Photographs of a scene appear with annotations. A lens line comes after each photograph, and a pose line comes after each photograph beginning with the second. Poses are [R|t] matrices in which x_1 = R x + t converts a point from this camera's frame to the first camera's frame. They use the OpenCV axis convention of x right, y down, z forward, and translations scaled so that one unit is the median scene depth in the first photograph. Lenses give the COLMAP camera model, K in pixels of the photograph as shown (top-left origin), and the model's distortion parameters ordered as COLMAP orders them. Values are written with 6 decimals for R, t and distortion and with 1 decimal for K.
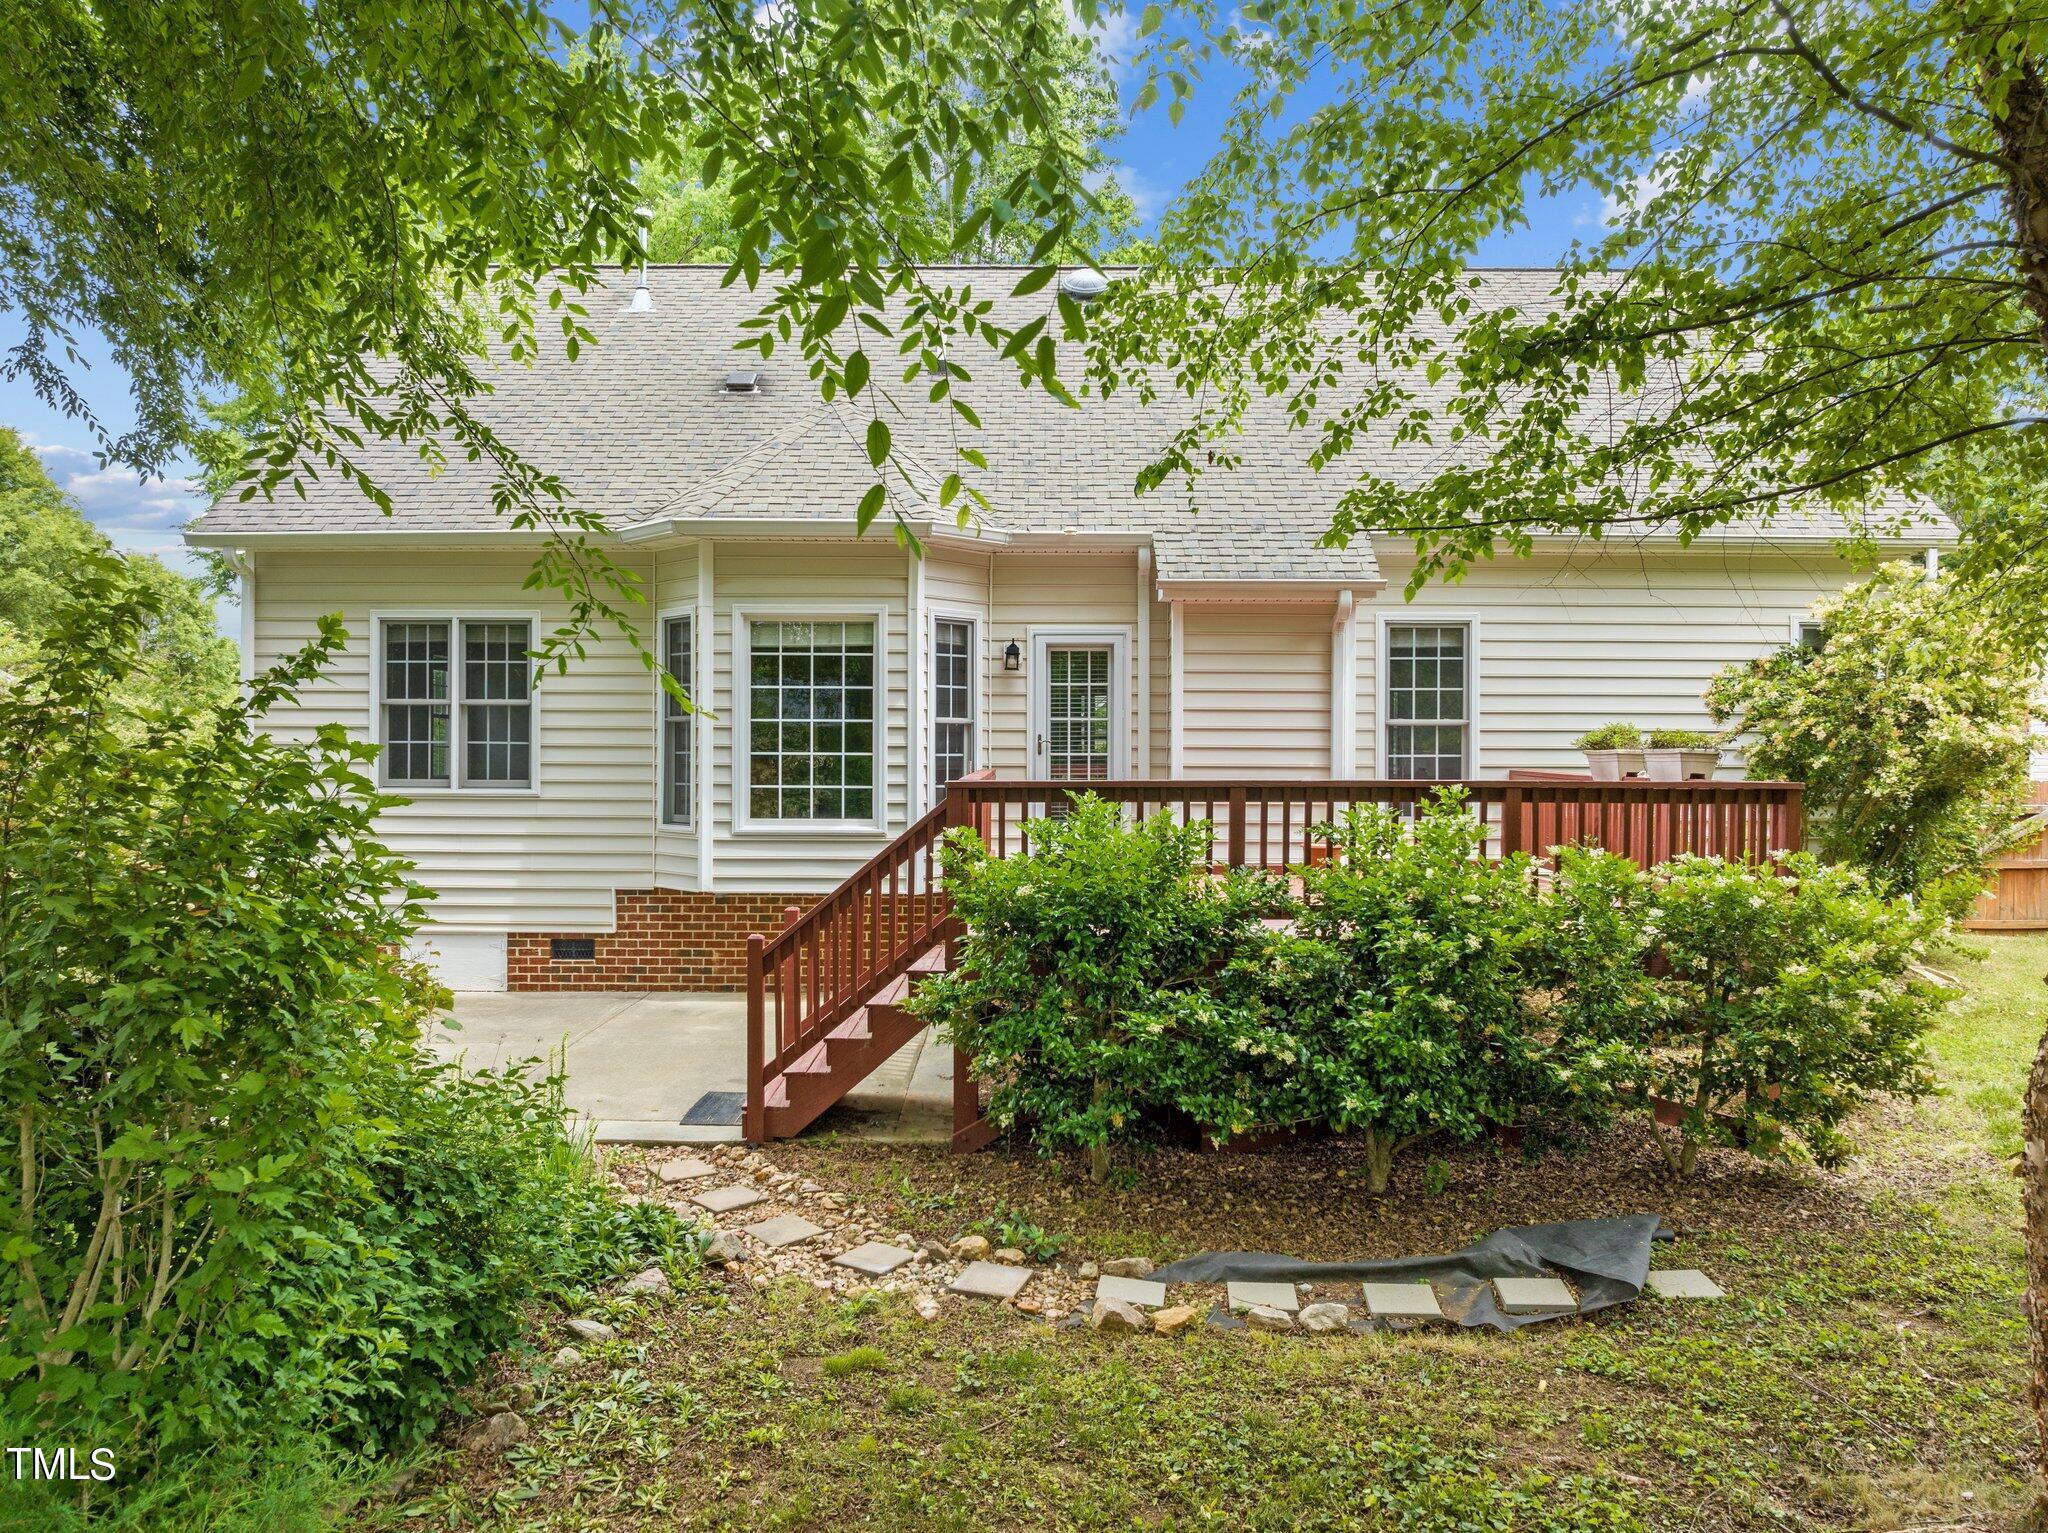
lens RADIAL K [[1476.9, 0, 1037.0], [0, 1476.9, 764.2], [0, 0, 1]] dist [-0.034439, 0.007229]
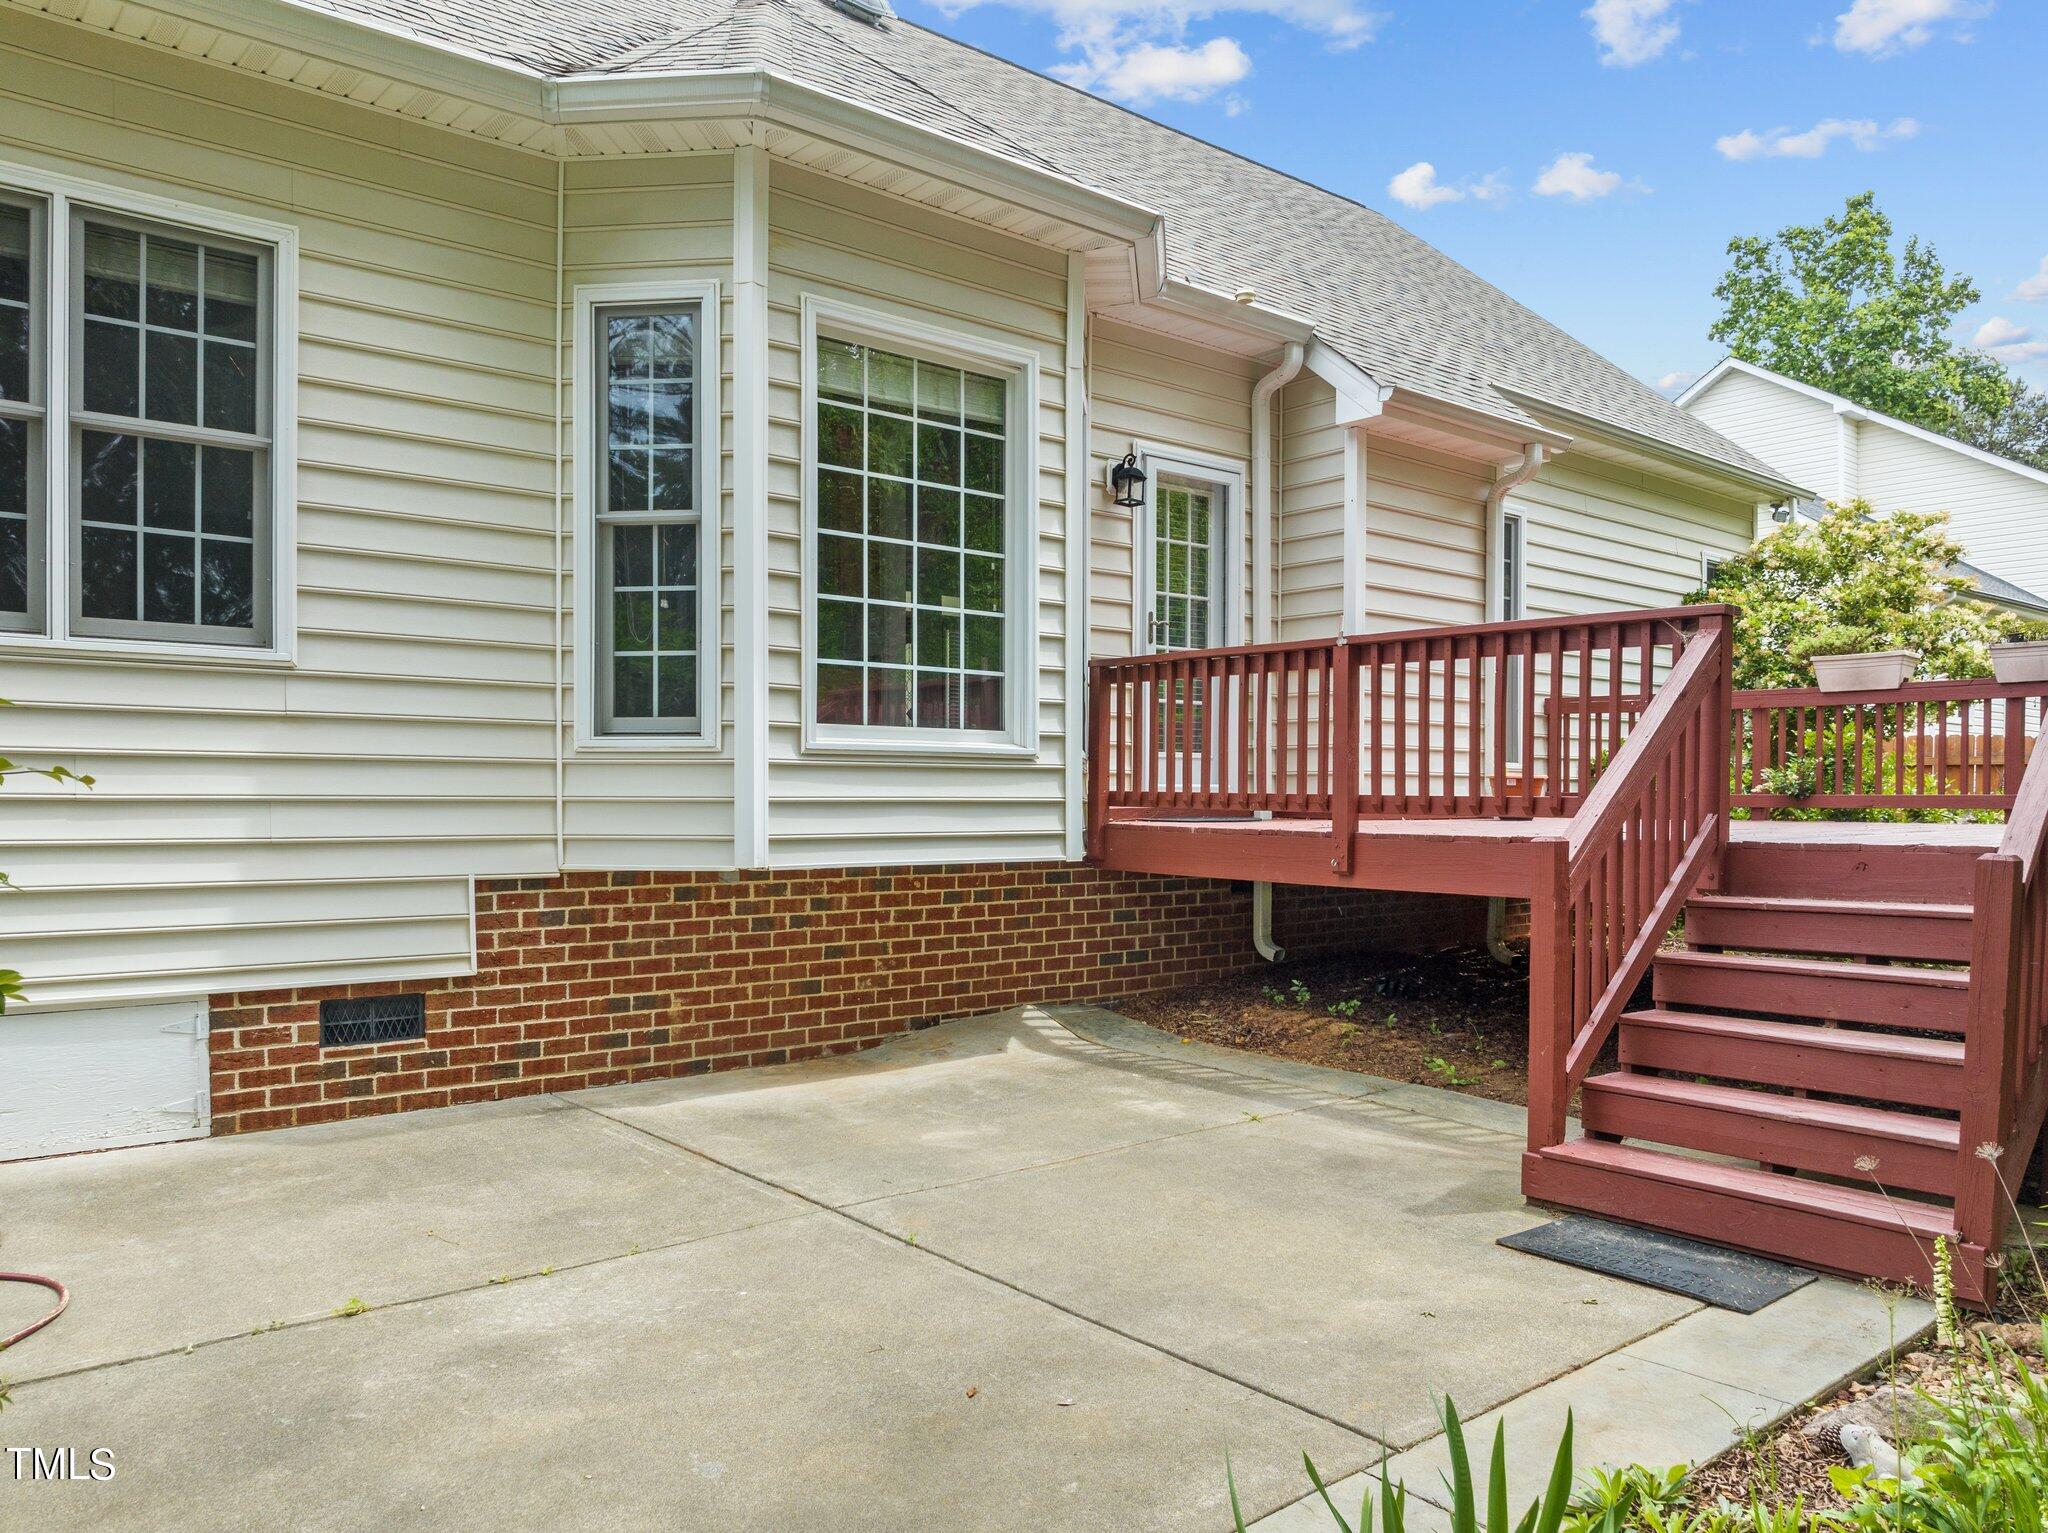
lens RADIAL K [[1455.1, 0, 1037.6], [0, 1455.1, 828.3], [0, 0, 1]] dist [-0.031475, -0.006993]
pose [[0.763615, -0.015679, 0.645481, -0.449352], [0.006519, 0.999841, 0.016574, 0.063707], [-0.645639, -0.008448, 0.763596, 0.551525]]
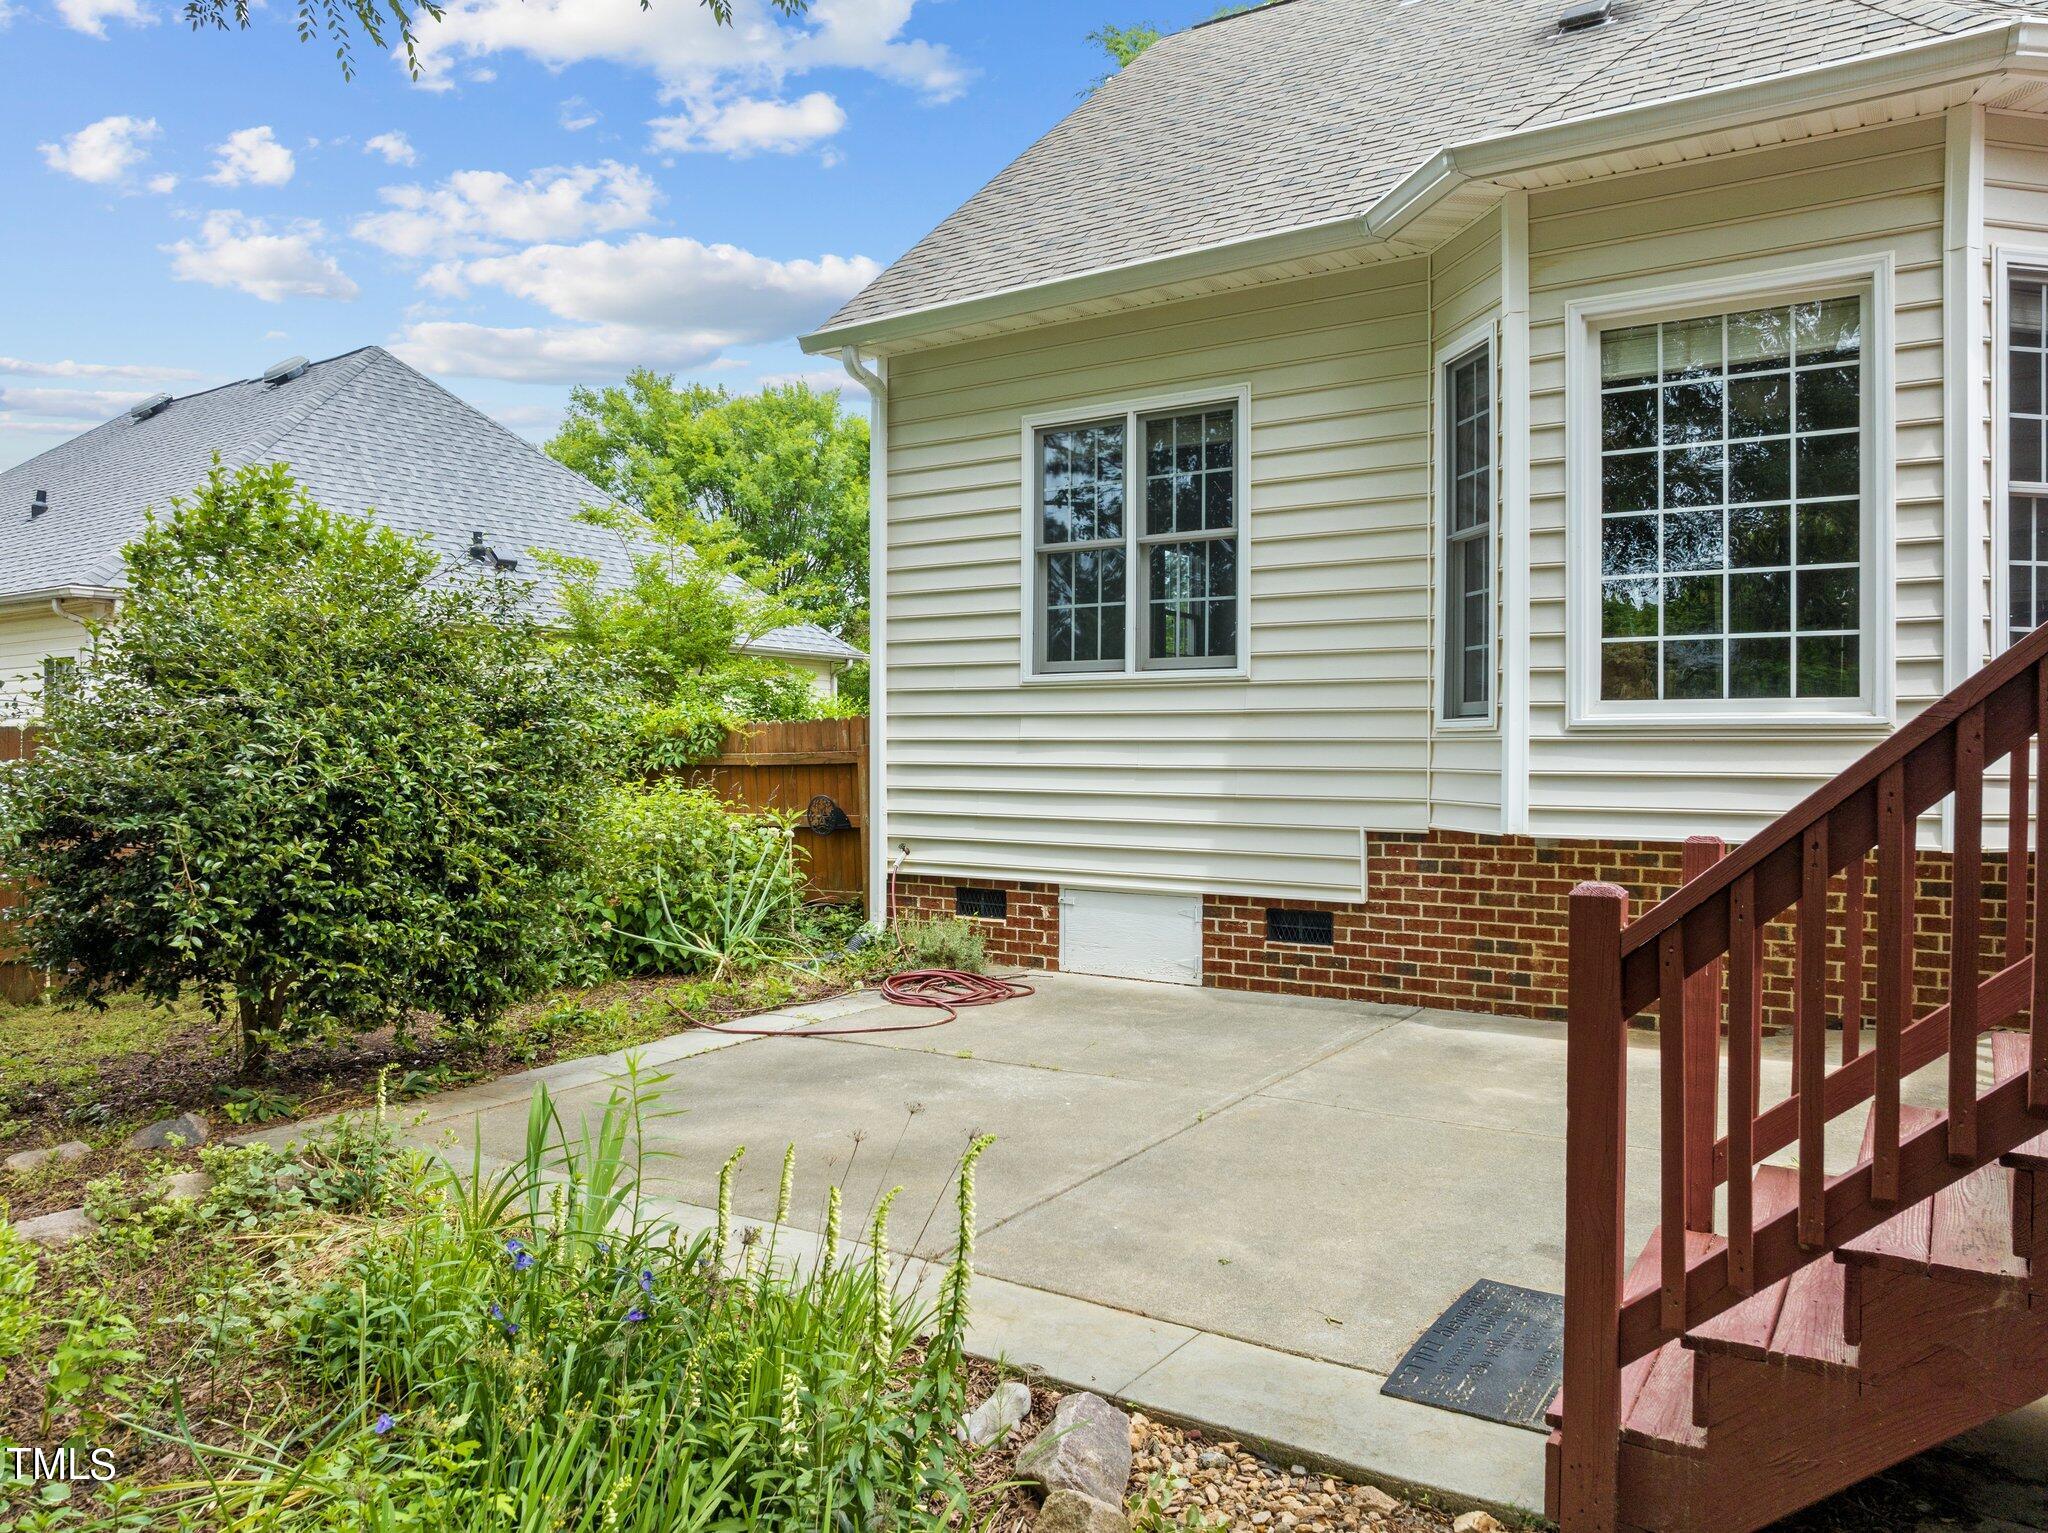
lens RADIAL K [[1439.8, 0, 1043.7], [0, 1439.8, 759.6], [0, 0, 1]] dist [-0.030120, -0.002578]
pose [[0.841202, 0.001161, -0.540720, -0.081300], [-0.003004, 0.999992, -0.002526, 0.058618], [0.540713, 0.003749, 0.841199, 0.442333]]
